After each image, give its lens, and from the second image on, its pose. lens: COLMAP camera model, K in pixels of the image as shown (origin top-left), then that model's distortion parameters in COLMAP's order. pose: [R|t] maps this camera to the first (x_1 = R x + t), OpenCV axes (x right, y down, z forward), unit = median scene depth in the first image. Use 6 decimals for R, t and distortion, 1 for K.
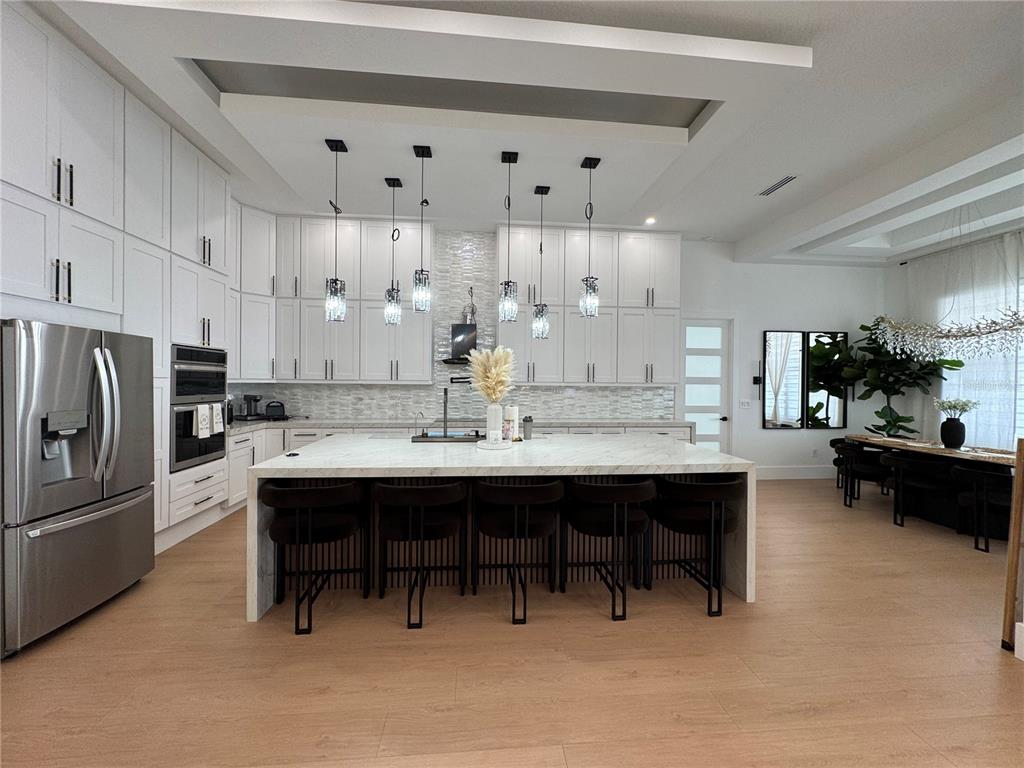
lens RADIAL K [[414.9, 0, 513.4], [0, 414.9, 385.7], [0, 0, 1]] dist [-0.001292, -0.000177]
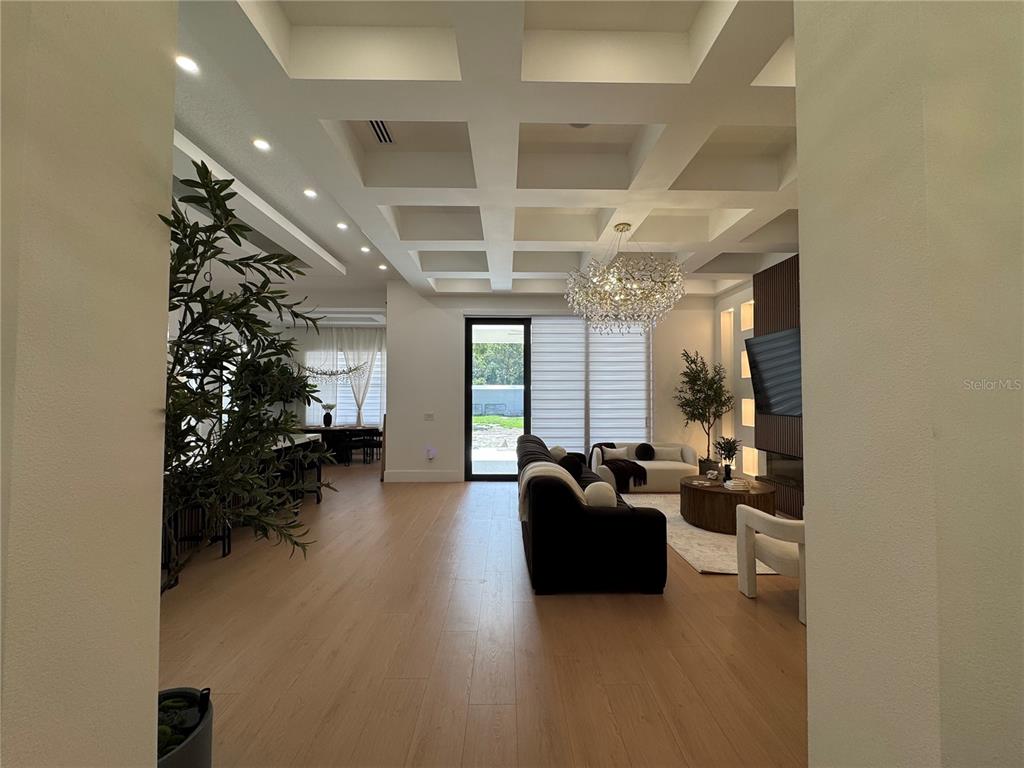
lens RADIAL K [[414.9, 0, 512.4], [0, 414.9, 385.8], [0, 0, 1]] dist [-0.001292, -0.000177]
pose [[0.082825, 0.019181, 0.996379, -1.023290], [-0.004797, 0.999811, -0.018849, -0.025138], [-0.996553, -0.003219, 0.082901, -0.142474]]
